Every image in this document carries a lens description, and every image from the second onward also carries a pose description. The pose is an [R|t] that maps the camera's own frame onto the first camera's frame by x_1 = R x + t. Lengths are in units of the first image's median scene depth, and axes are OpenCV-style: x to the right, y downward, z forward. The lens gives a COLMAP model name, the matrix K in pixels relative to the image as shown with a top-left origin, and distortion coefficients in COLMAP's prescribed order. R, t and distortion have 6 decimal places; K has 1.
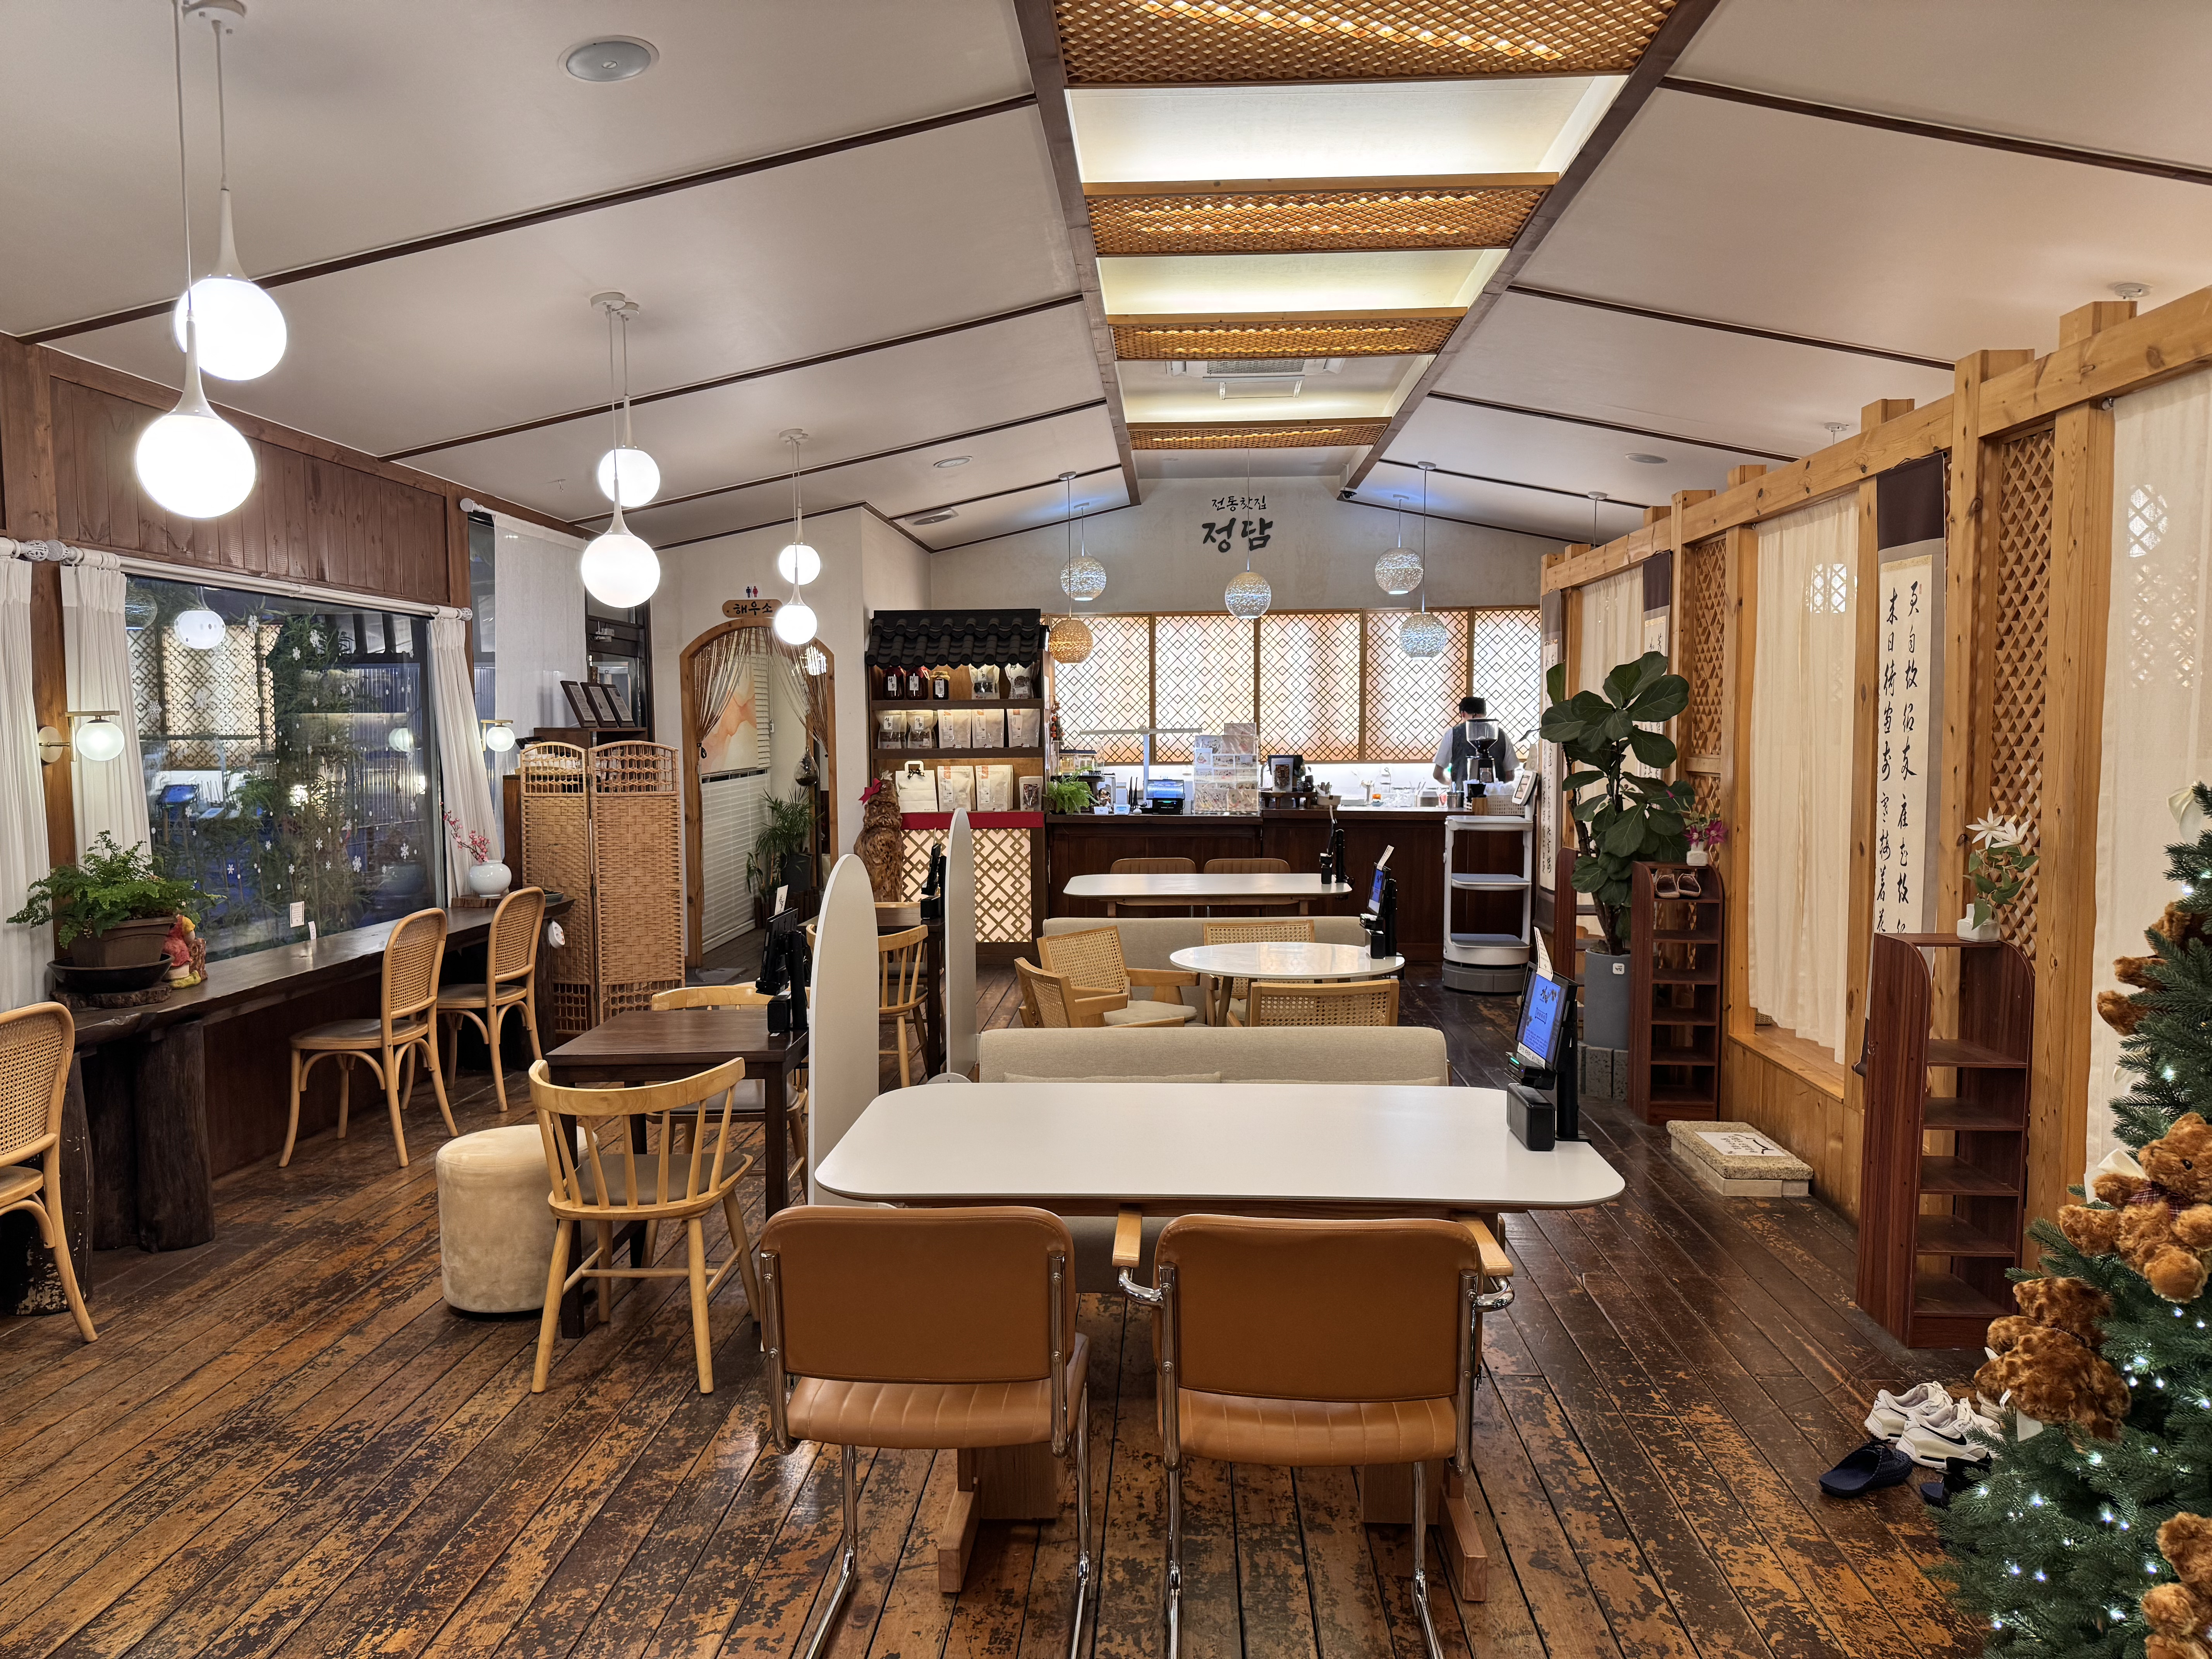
lens RADIAL K [[1541.7, 0, 1111.1], [0, 1541.7, 834.2], [0, 0, 1]] dist [0.006579, -0.006583]
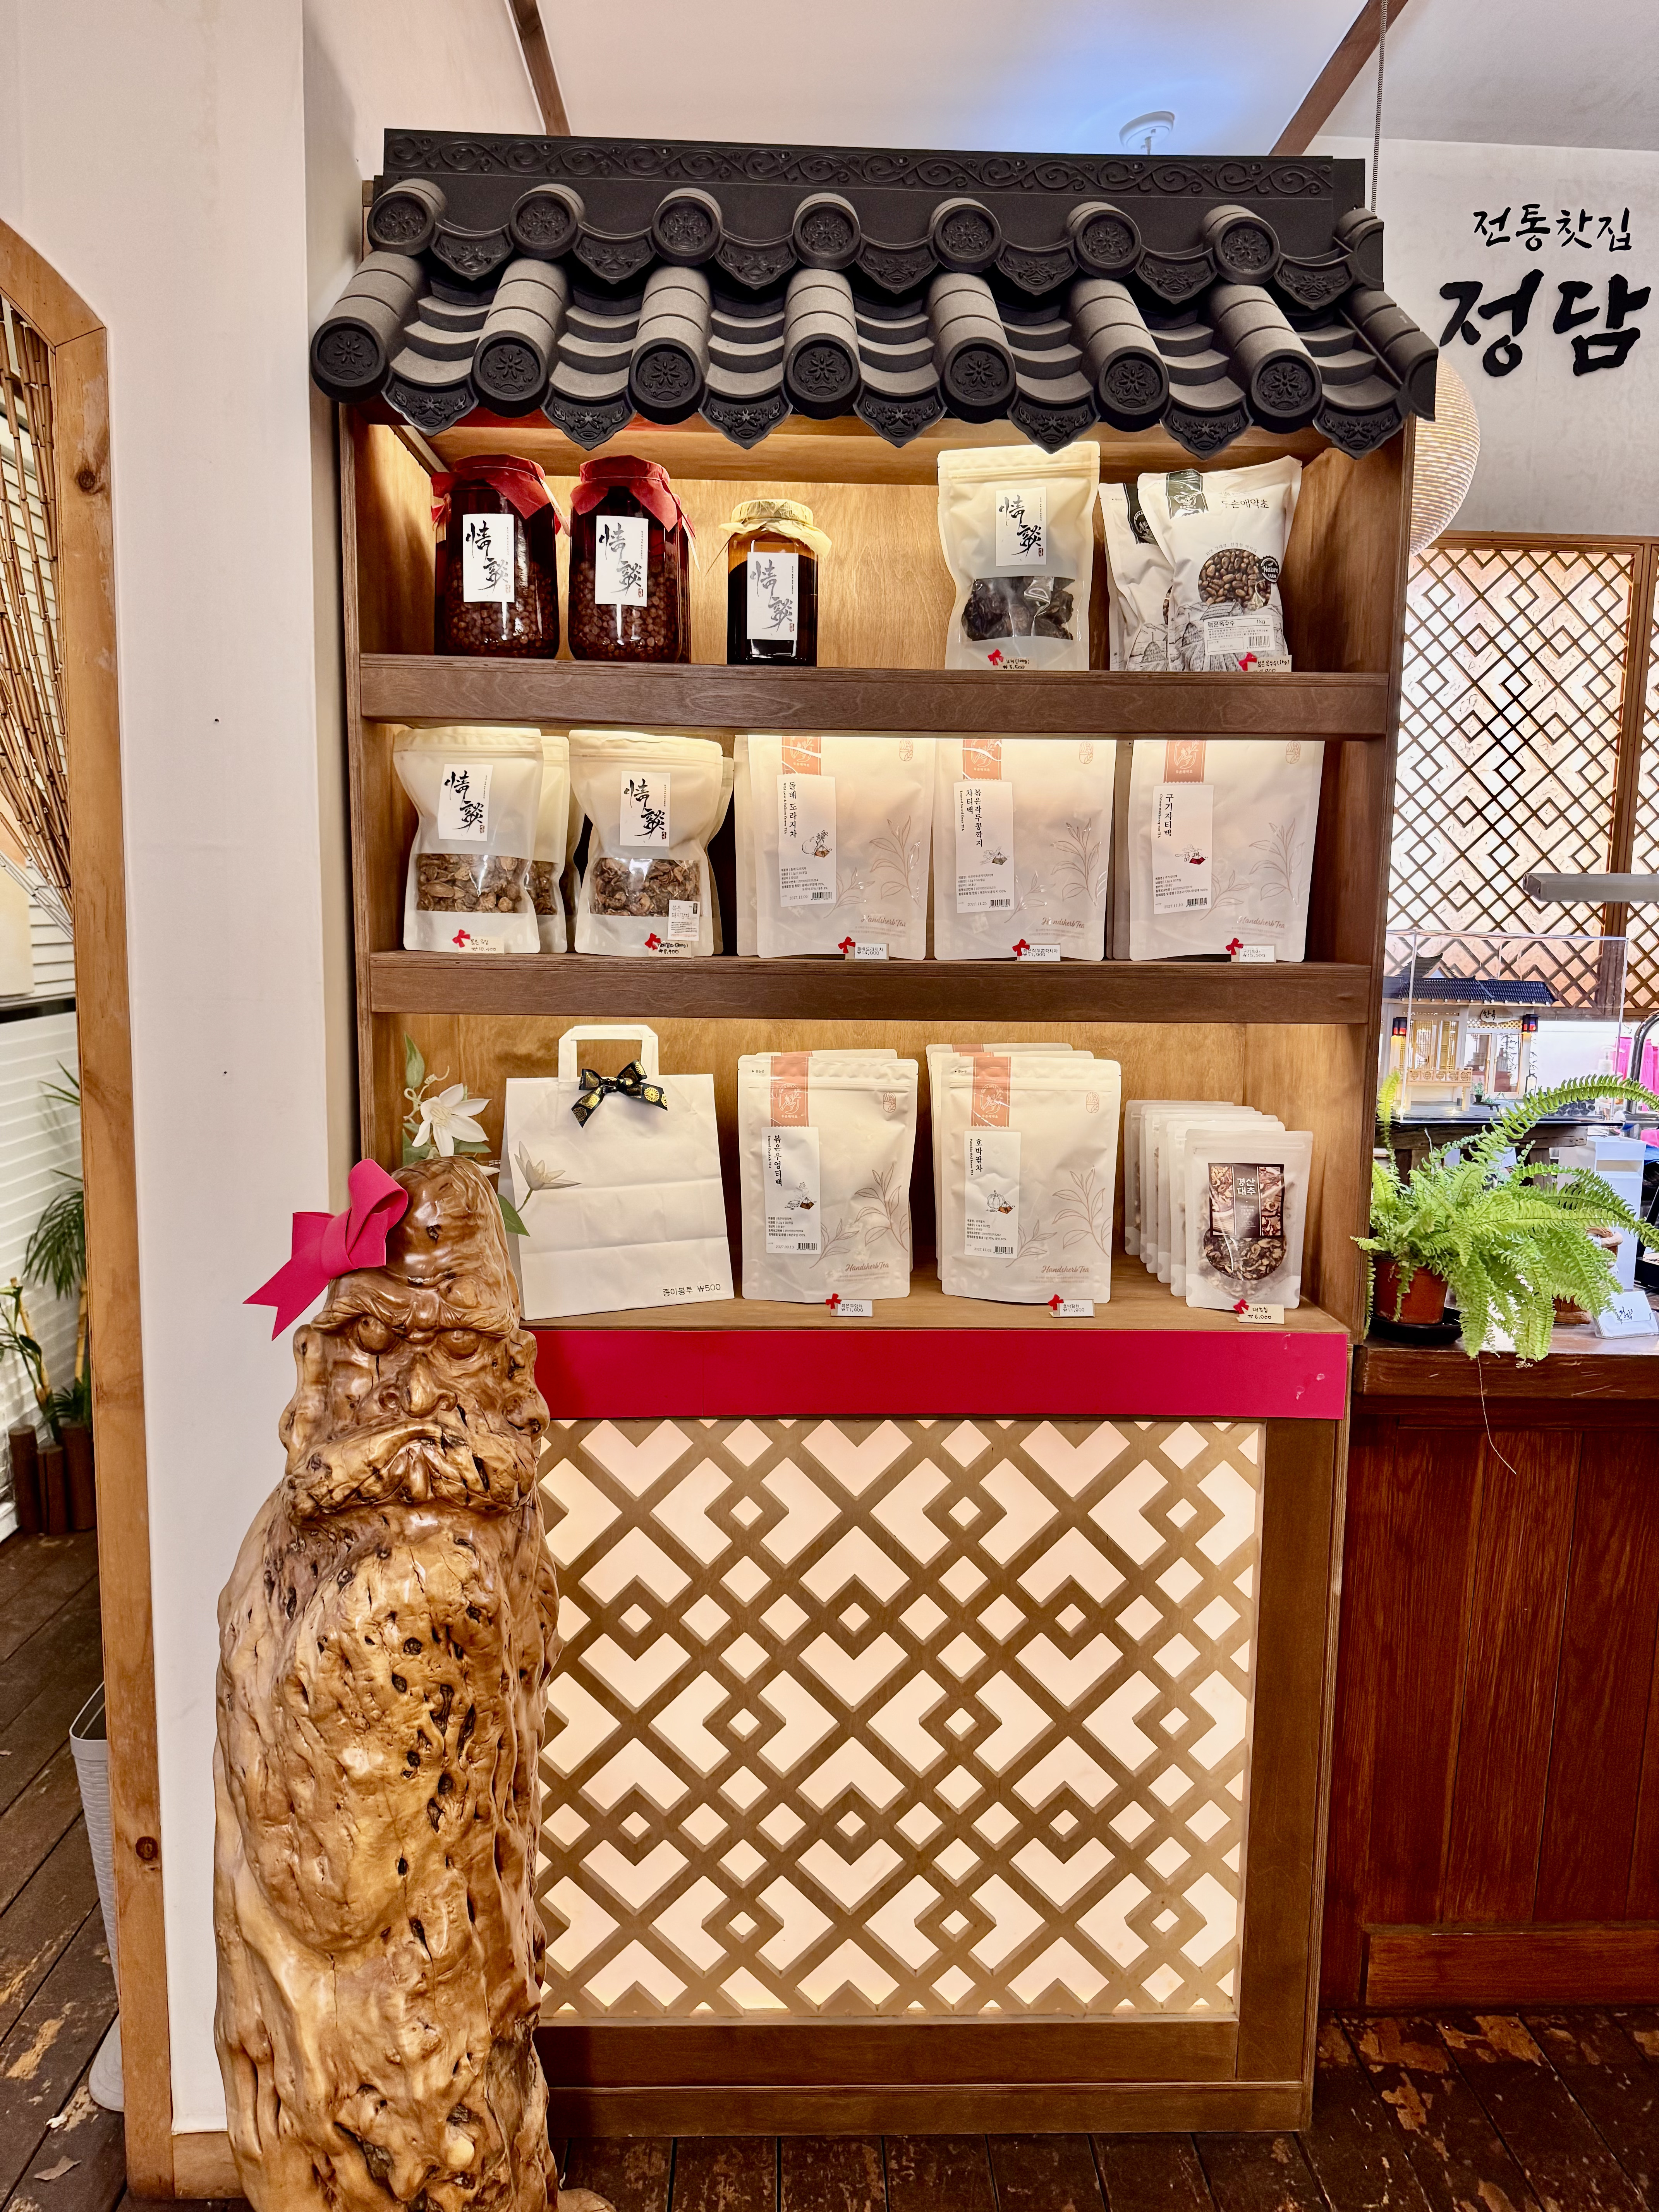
lens RADIAL K [[1541.7, 0, 820.8], [0, 1541.7, 1103.3], [0, 0, 1]] dist [0.006579, -0.006583]
pose [[0.996504, 0.016445, 0.081911, -0.117870], [-0.019999, 0.998885, 0.042764, -0.046462], [-0.081117, -0.044252, 0.995722, 0.821008]]
